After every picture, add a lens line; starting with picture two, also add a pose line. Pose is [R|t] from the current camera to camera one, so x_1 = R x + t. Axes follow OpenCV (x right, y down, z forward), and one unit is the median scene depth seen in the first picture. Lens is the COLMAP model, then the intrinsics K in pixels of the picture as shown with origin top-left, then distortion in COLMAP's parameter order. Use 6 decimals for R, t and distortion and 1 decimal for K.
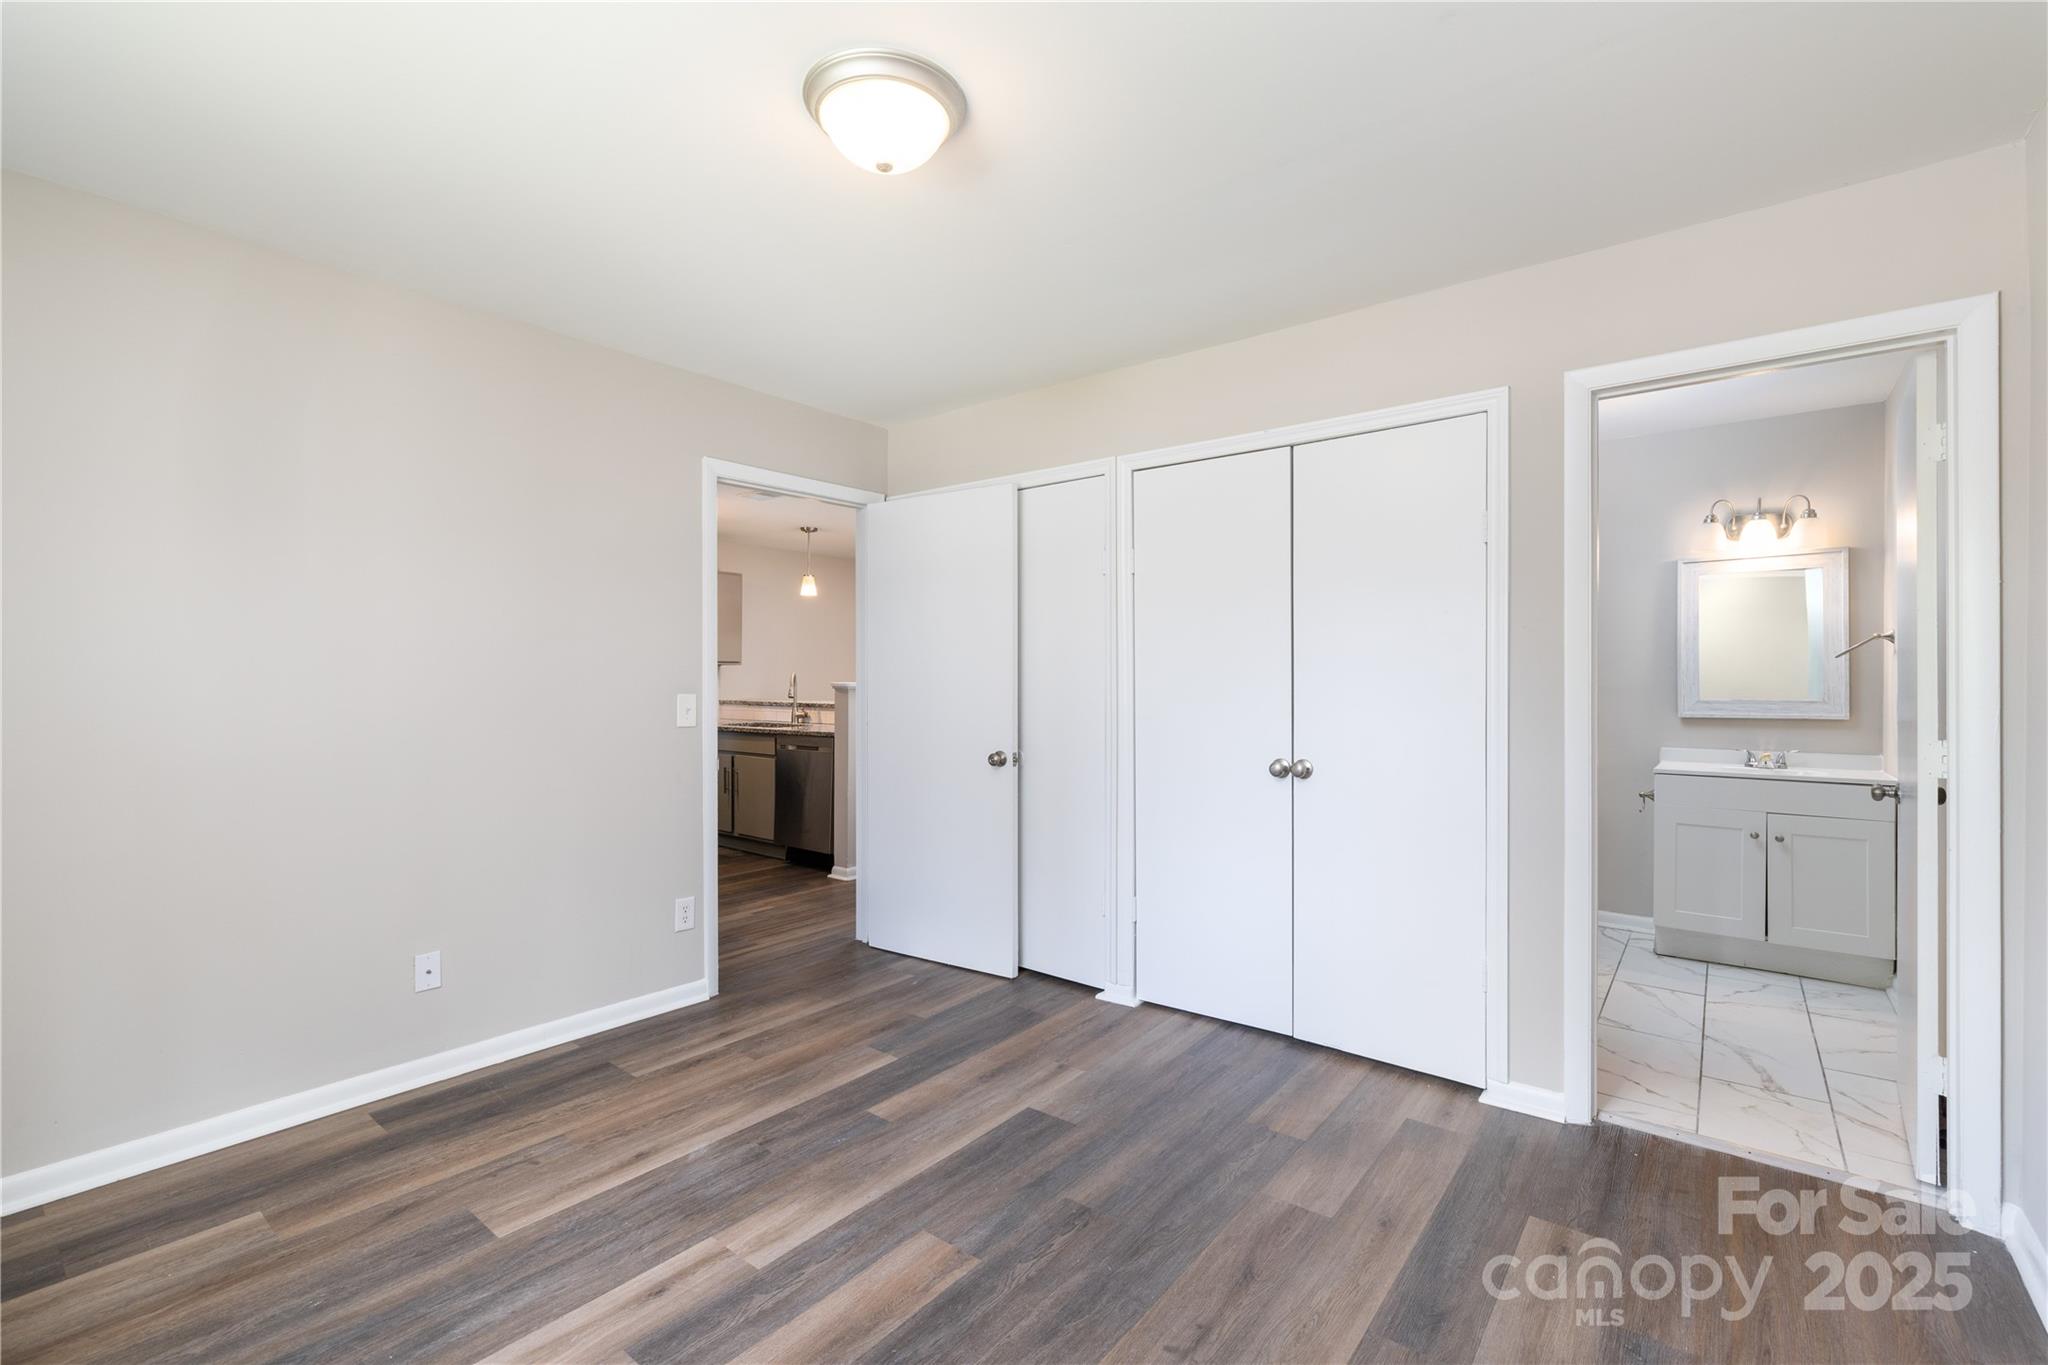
lens RADIAL K [[889.7, 0, 1019.0], [0, 889.7, 673.7], [0, 0, 1]] dist [0.001137, 0.000331]
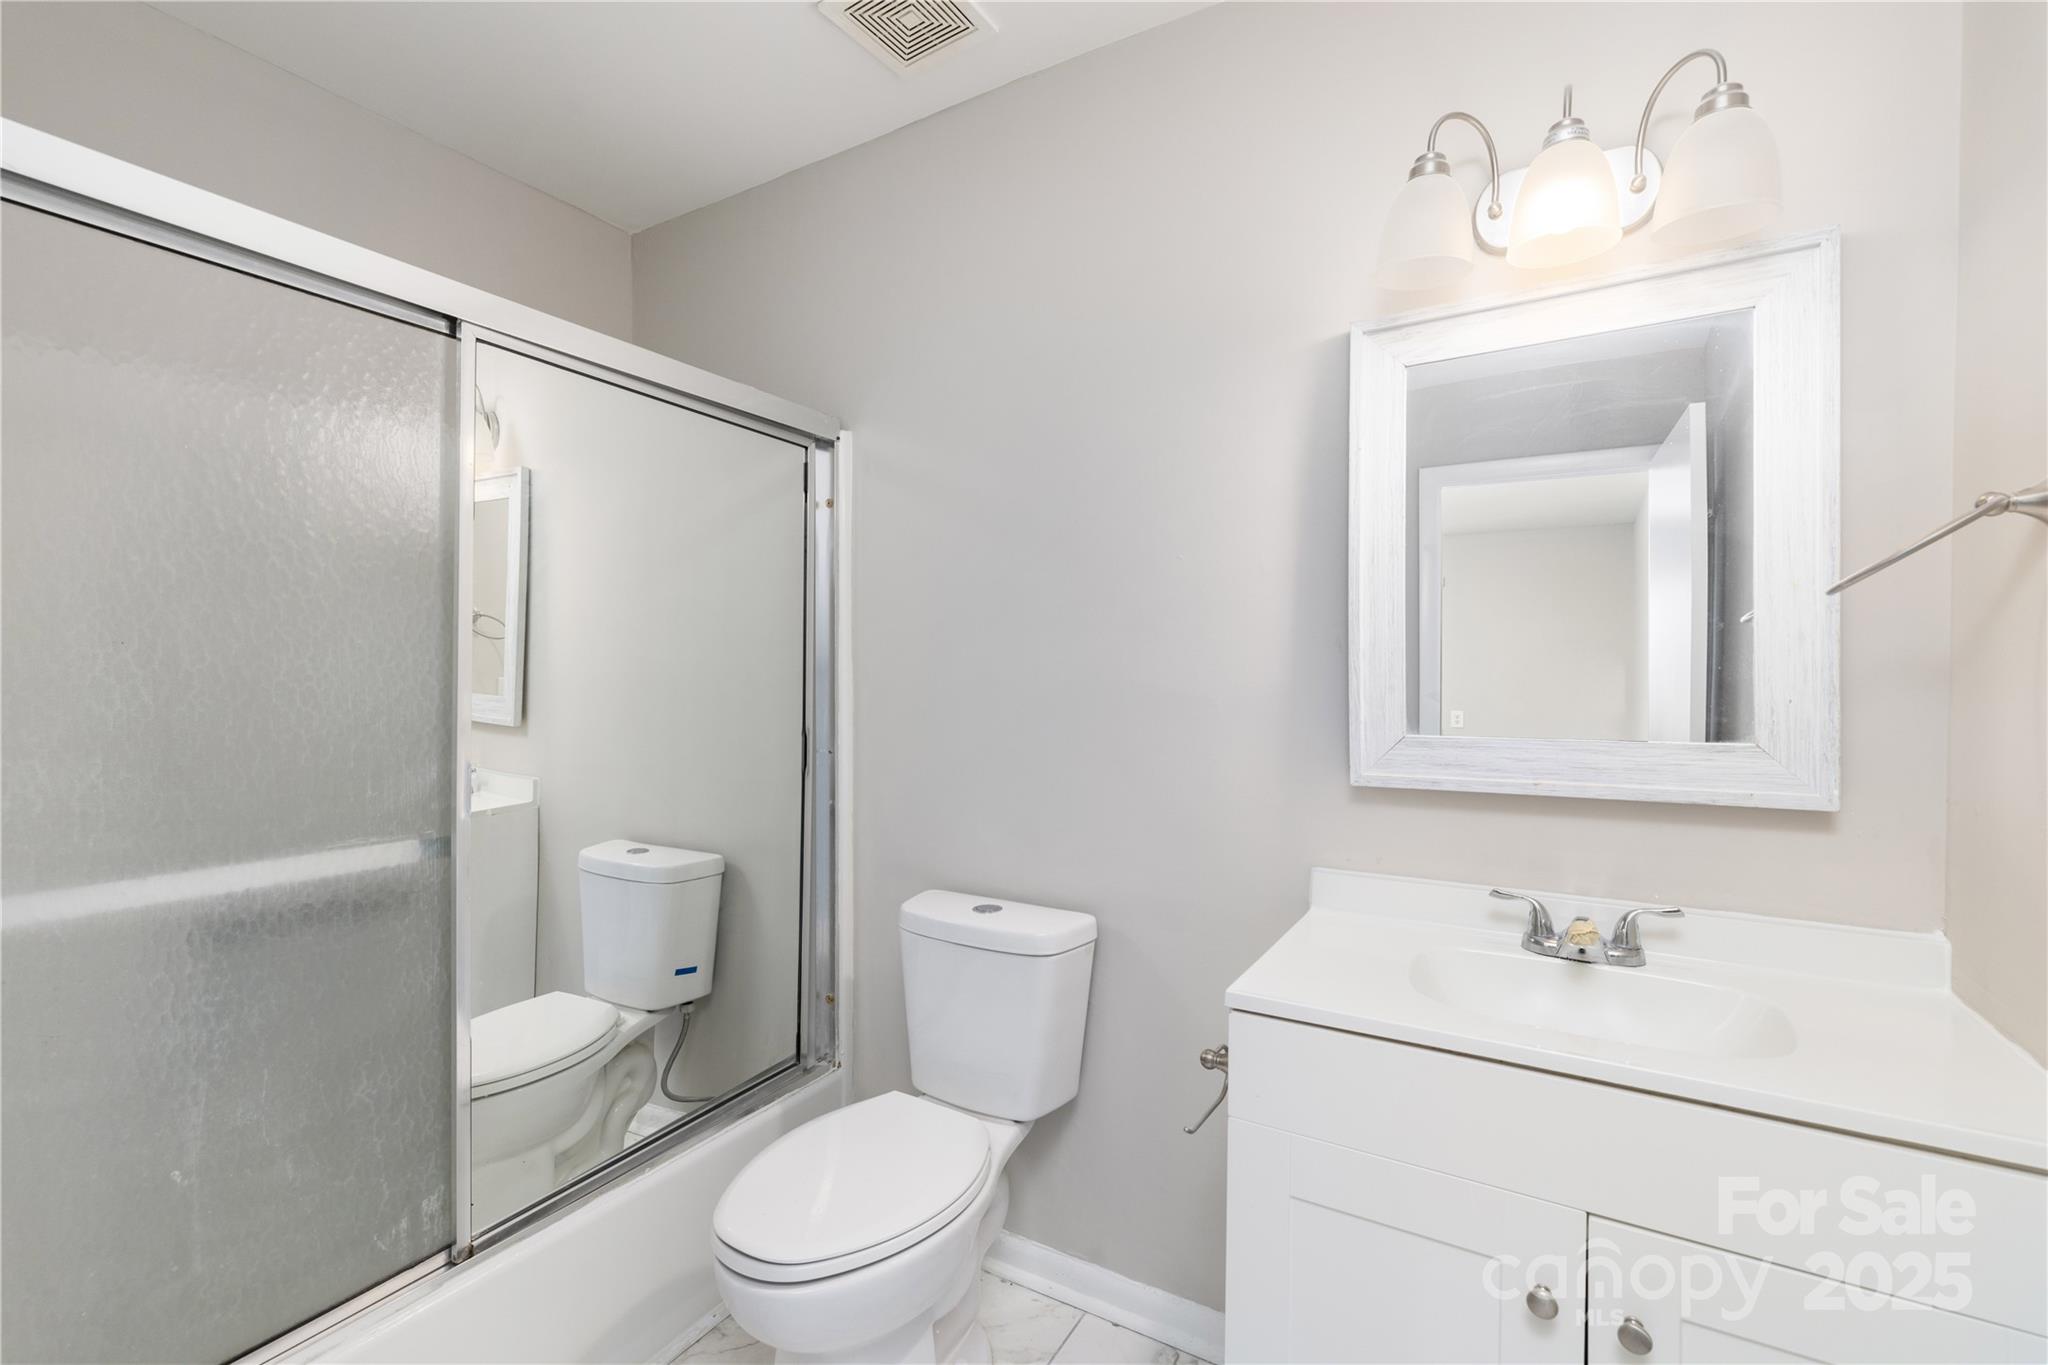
lens RADIAL K [[889.7, 0, 1019.0], [0, 889.7, 673.7], [0, 0, 1]] dist [0.001137, 0.000331]
pose [[0.991107, 0.003923, 0.133011, 0.083755], [-0.003974, 0.999992, 0.000123, 0.000977], [-0.133010, -0.000650, 0.991114, 0.099938]]
